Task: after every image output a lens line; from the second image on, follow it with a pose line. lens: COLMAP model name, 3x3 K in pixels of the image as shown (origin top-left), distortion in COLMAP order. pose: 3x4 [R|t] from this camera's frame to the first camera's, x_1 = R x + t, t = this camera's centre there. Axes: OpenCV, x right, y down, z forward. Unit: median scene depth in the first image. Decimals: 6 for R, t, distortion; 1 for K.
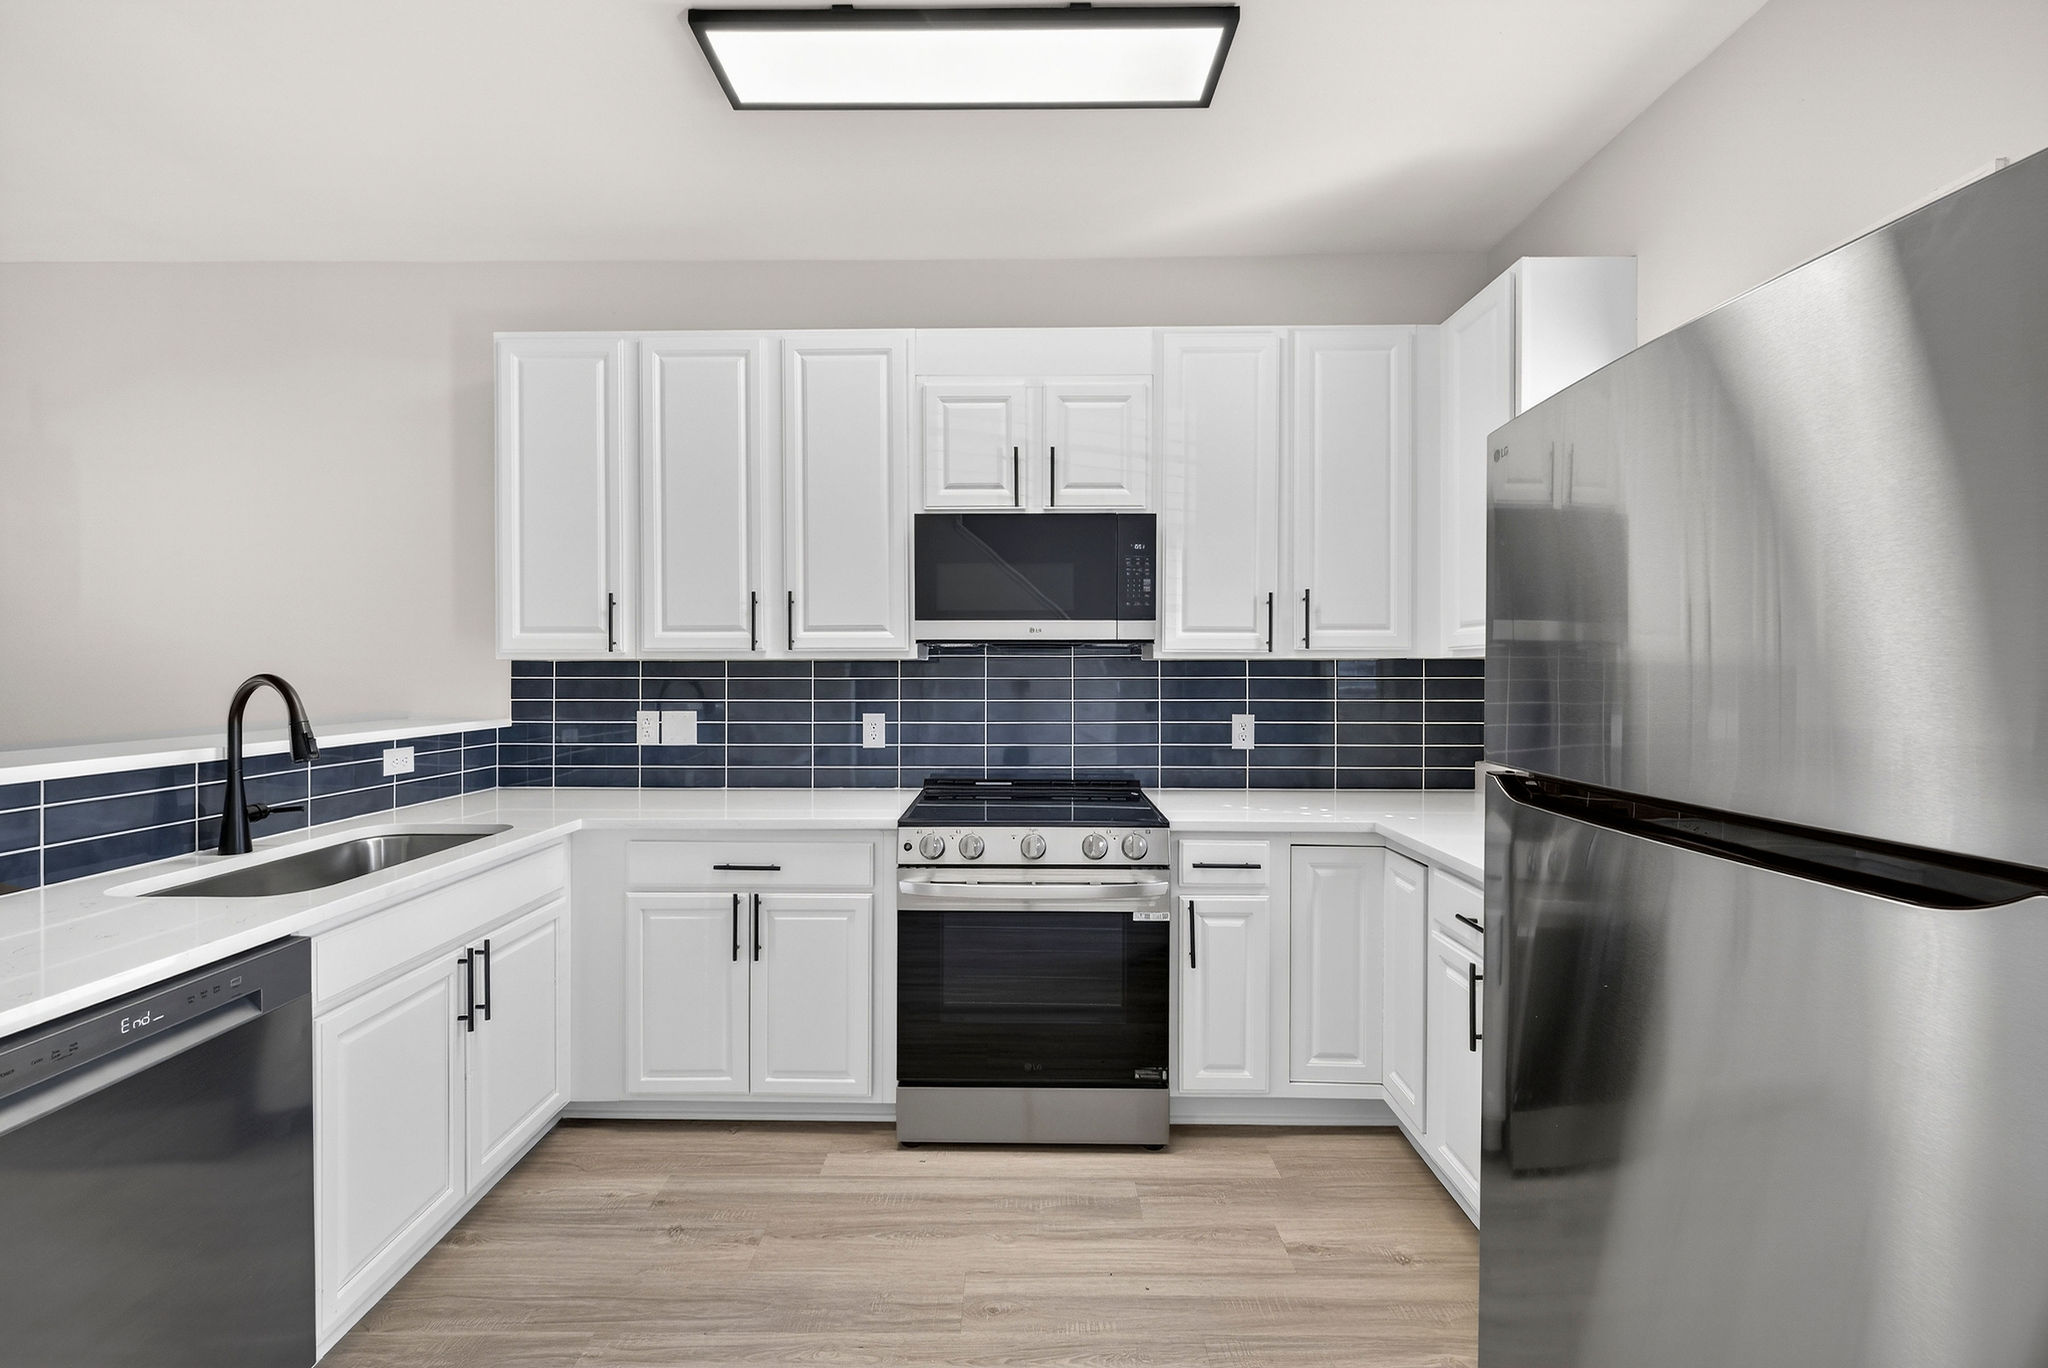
lens RADIAL K [[846.5, 0, 1019.2], [0, 846.5, 671.9], [0, 0, 1]] dist [-0.000834, -0.000169]
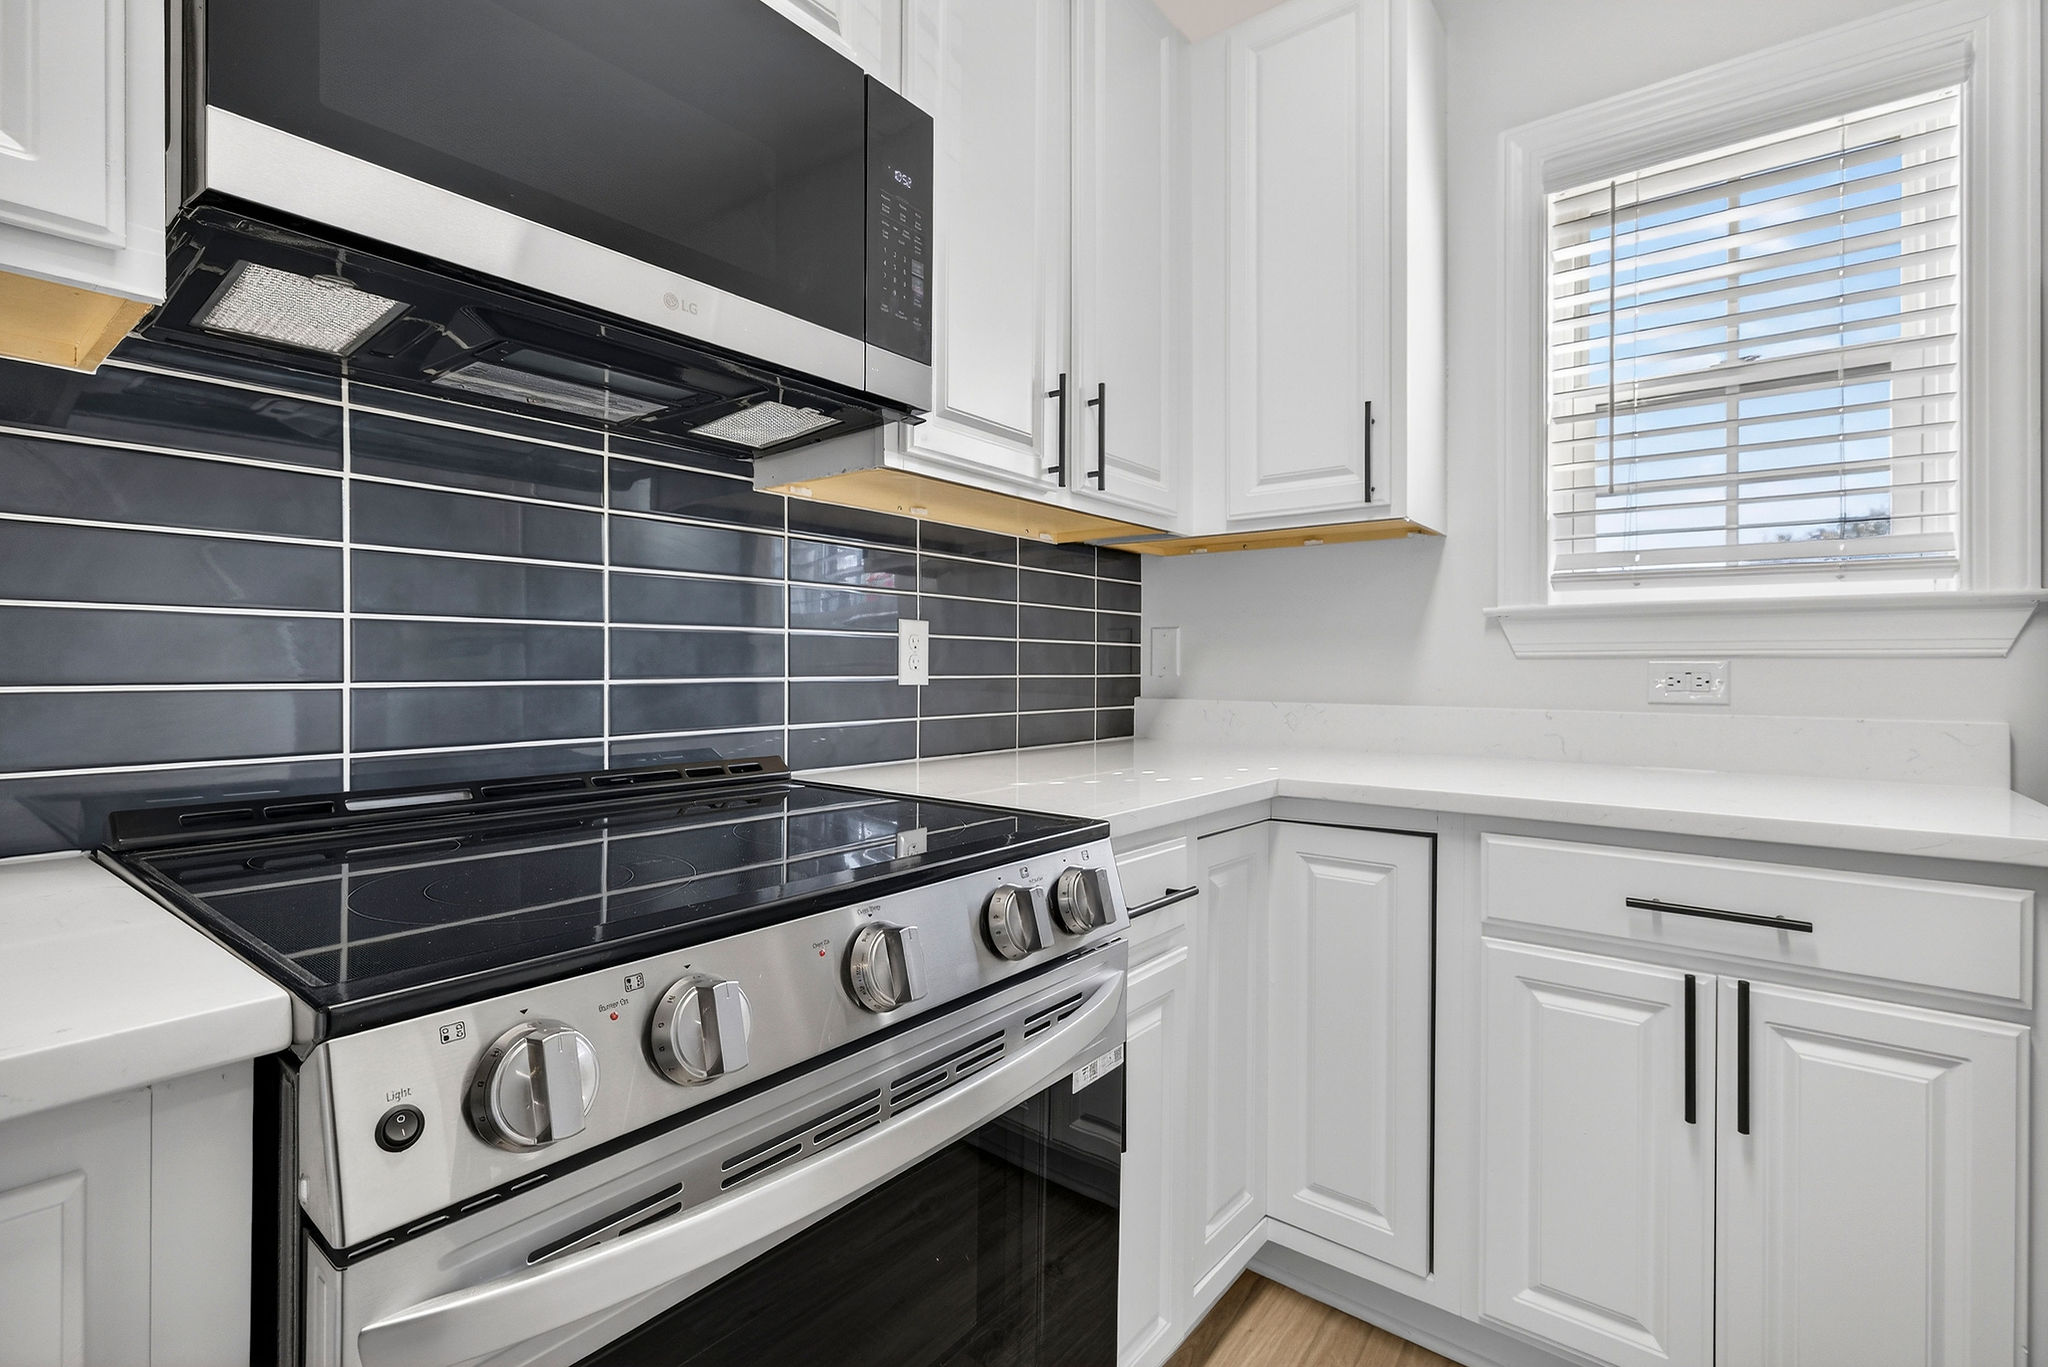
lens RADIAL K [[950.5, 0, 1026.4], [0, 950.5, 665.9], [0, 0, 1]] dist [0.002219, -0.000027]
pose [[0.605363, -0.000675, 0.795949, -0.187242], [-0.001732, 0.999996, 0.002166, 0.086565], [-0.795948, -0.002690, 0.605359, 0.650702]]
